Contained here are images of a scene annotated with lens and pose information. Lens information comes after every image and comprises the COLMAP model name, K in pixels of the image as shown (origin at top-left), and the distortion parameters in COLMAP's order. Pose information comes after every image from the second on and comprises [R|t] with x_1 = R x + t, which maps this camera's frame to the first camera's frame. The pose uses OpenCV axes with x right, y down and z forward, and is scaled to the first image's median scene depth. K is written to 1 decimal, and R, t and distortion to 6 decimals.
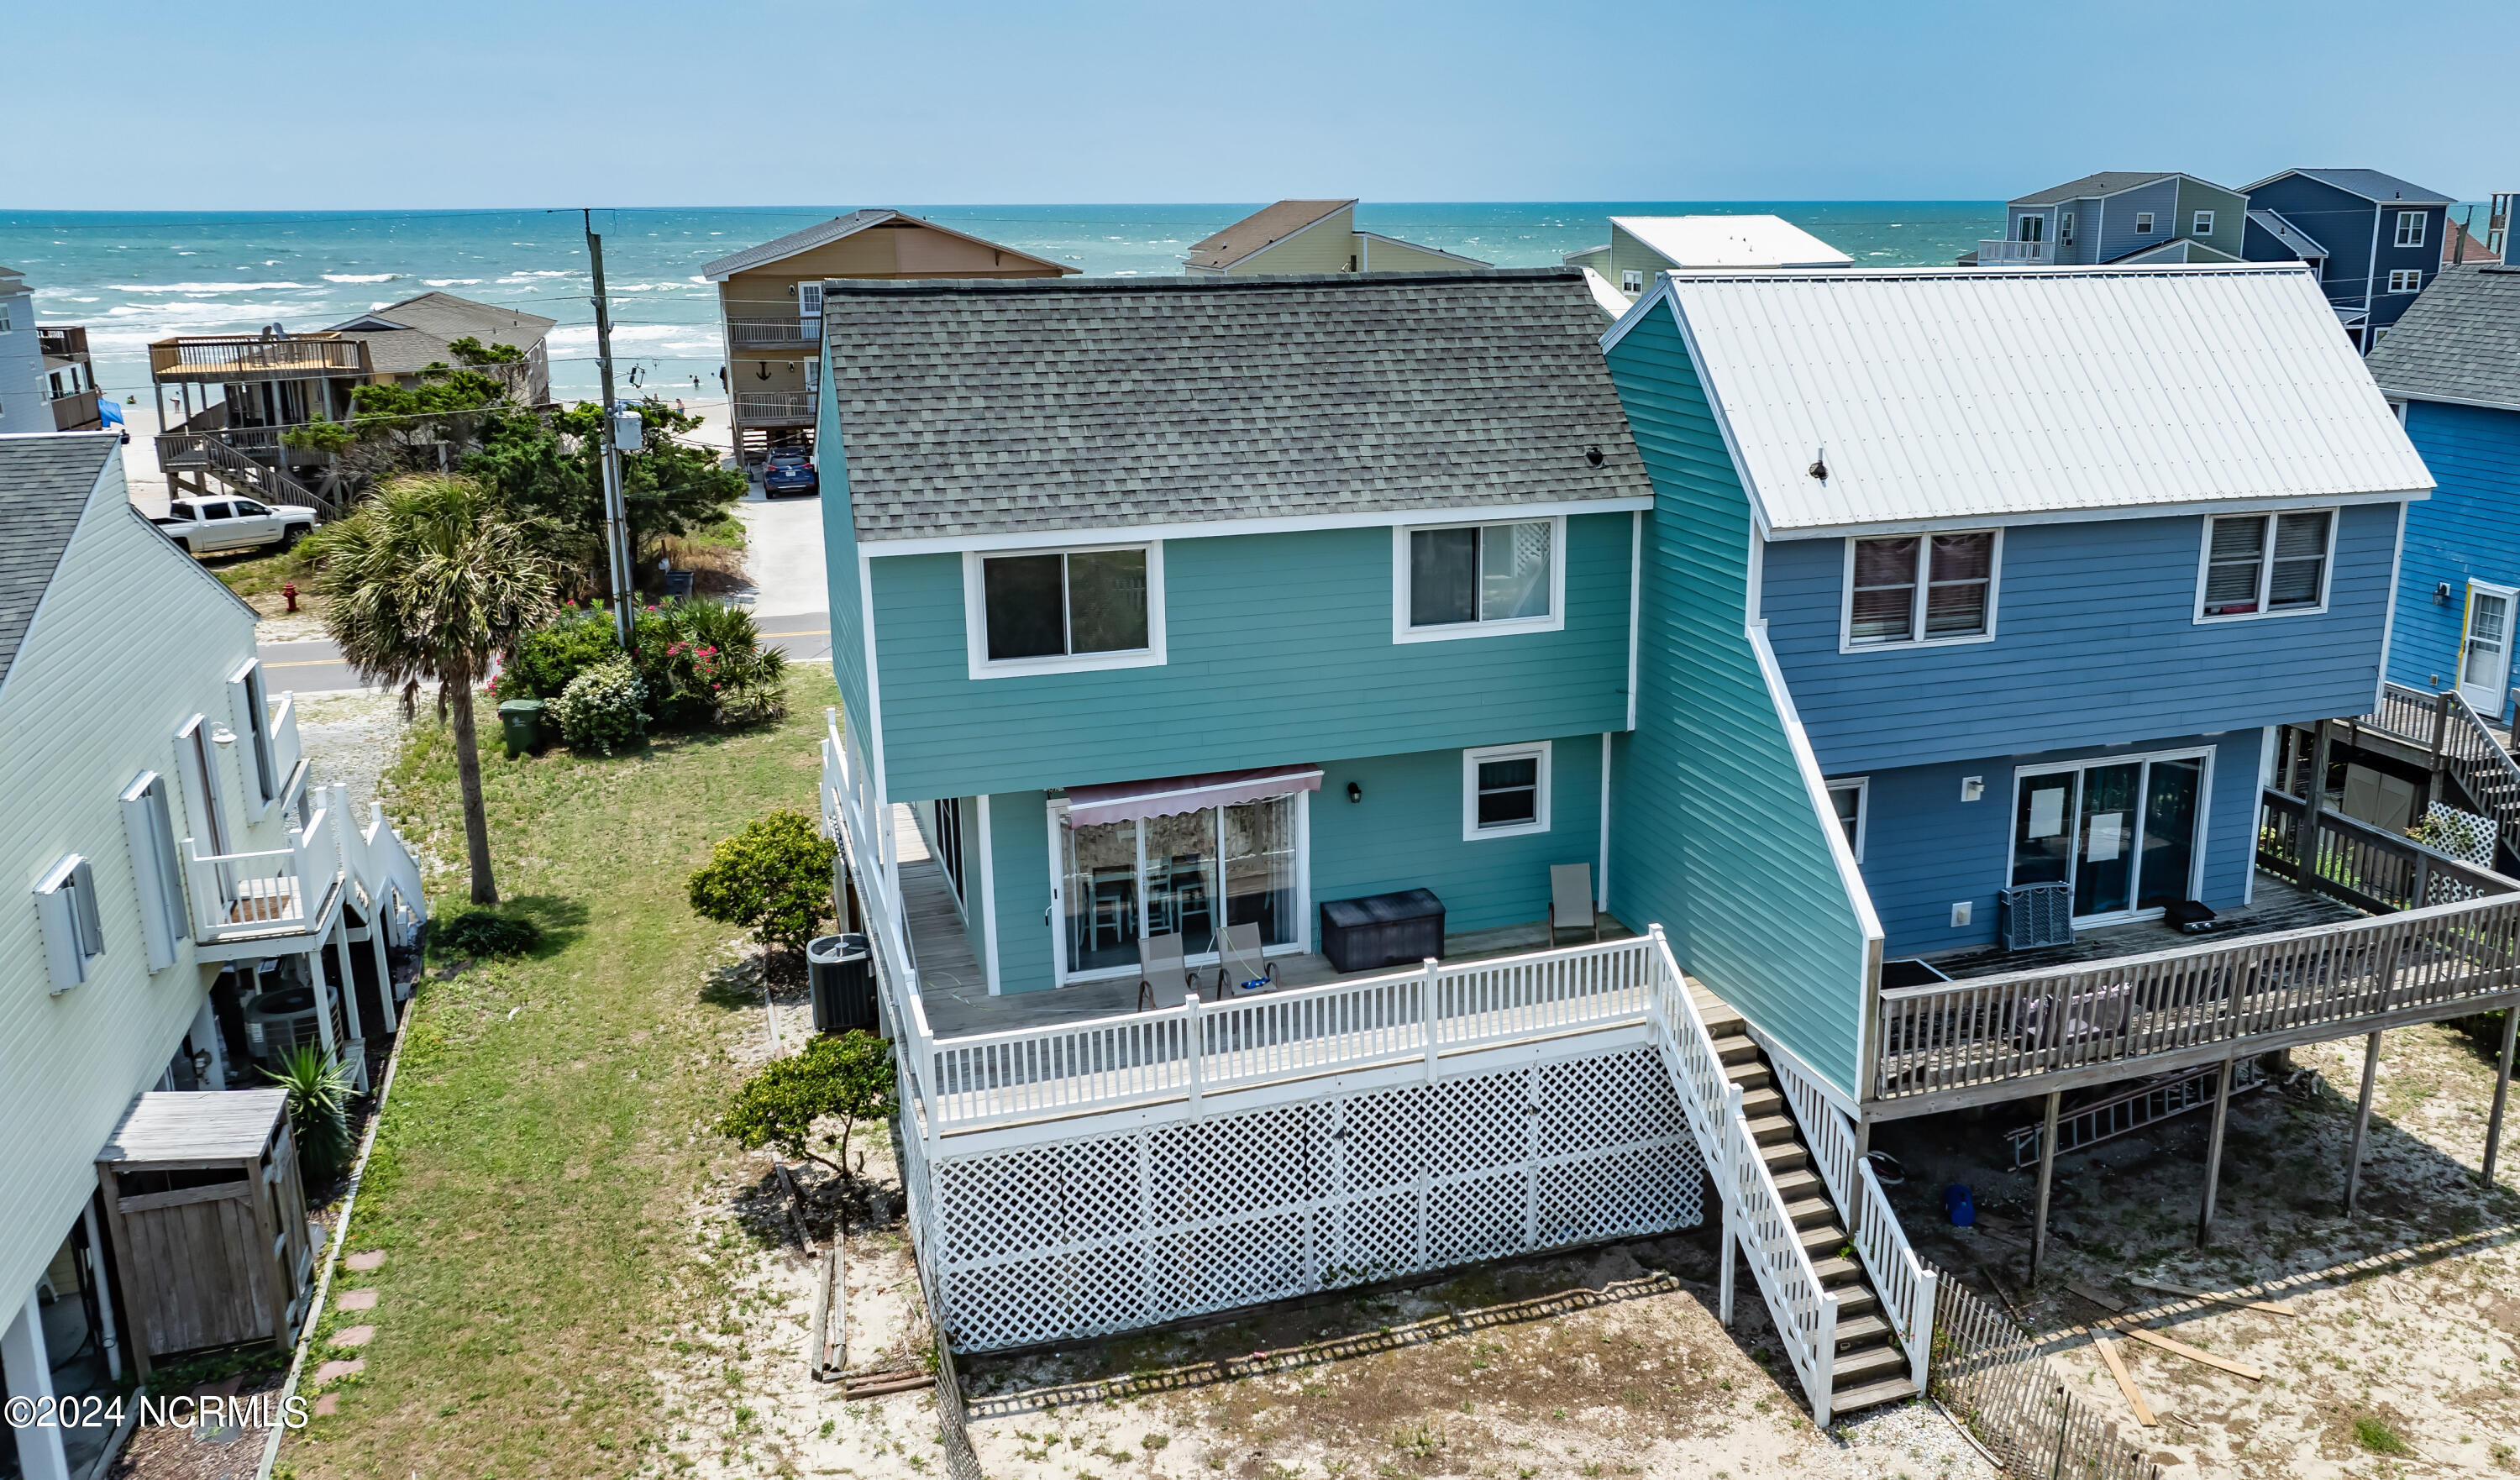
lens RADIAL K [[1922.3, 0, 1269.1], [0, 1922.3, 738.1], [0, 0, 1]] dist [-0.017746, -0.003742]
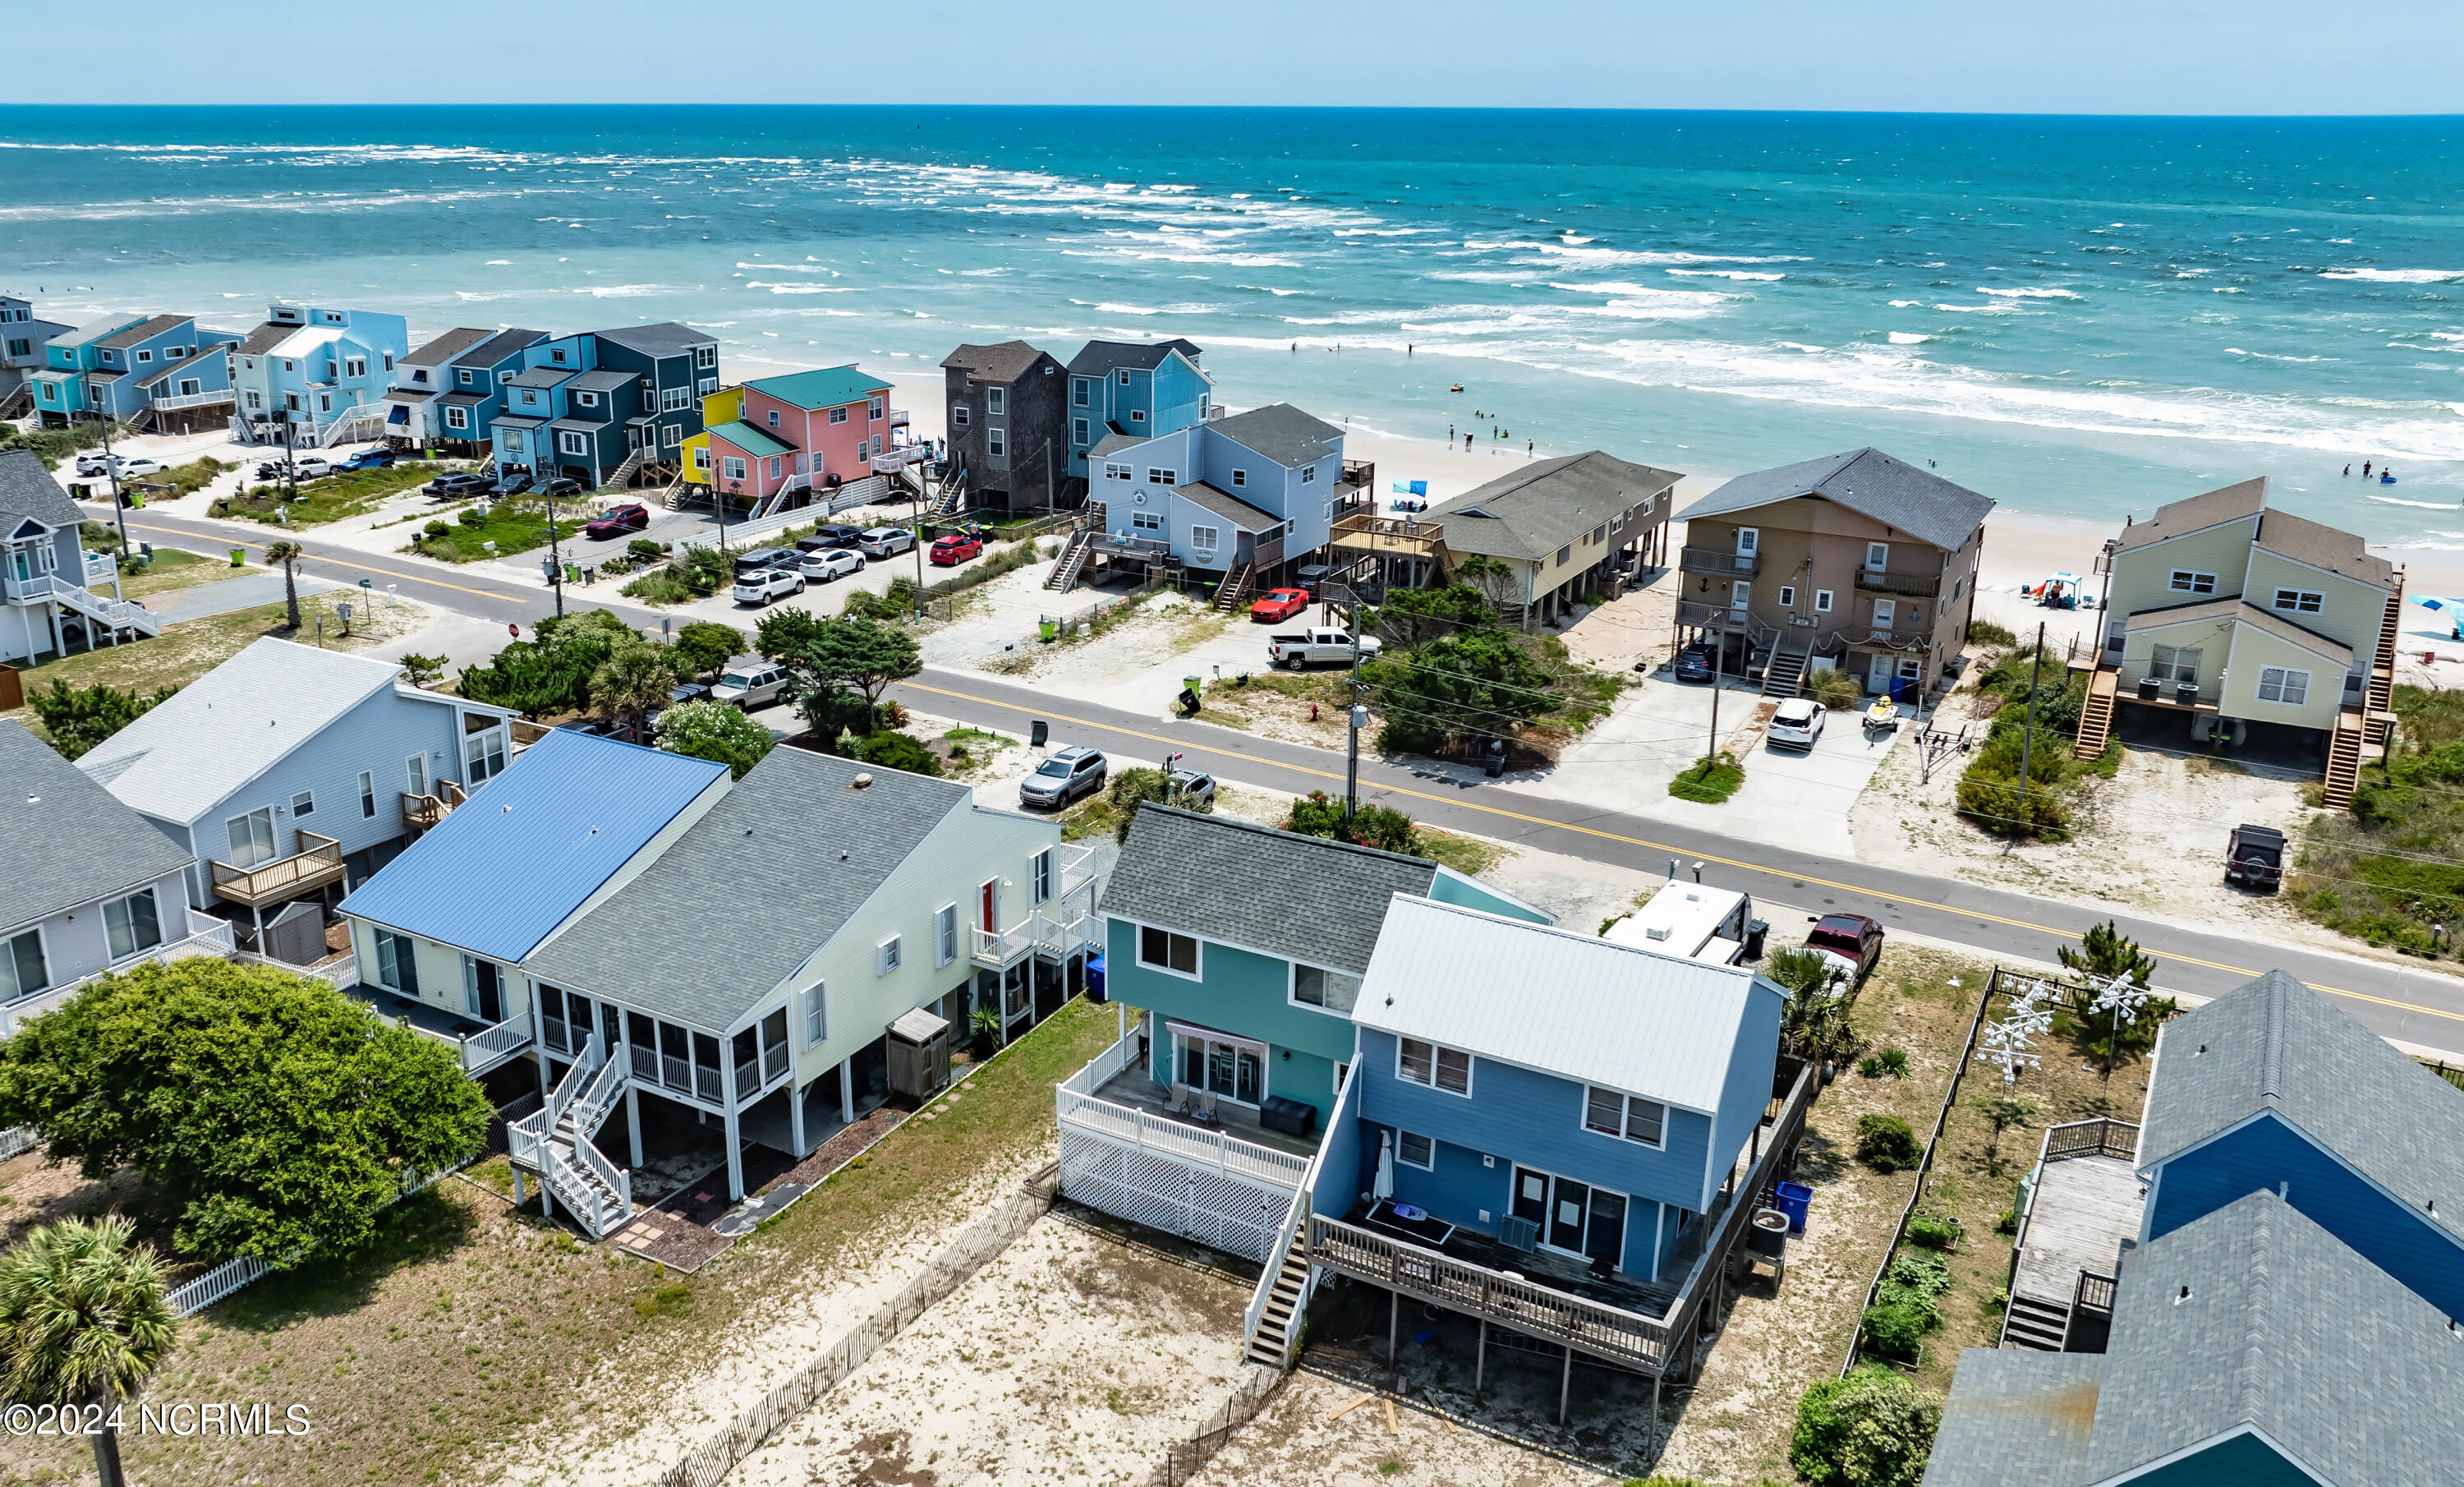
lens RADIAL K [[1875.6, 0, 1232.0], [0, 1875.6, 739.0], [0, 0, 1]] dist [0.008162, -0.000831]
pose [[0.683314, 0.254478, -0.684341, 1.582116], [-0.206597, 0.966379, 0.153069, -0.736734], [0.700286, 0.036788, 0.712914, -0.758242]]
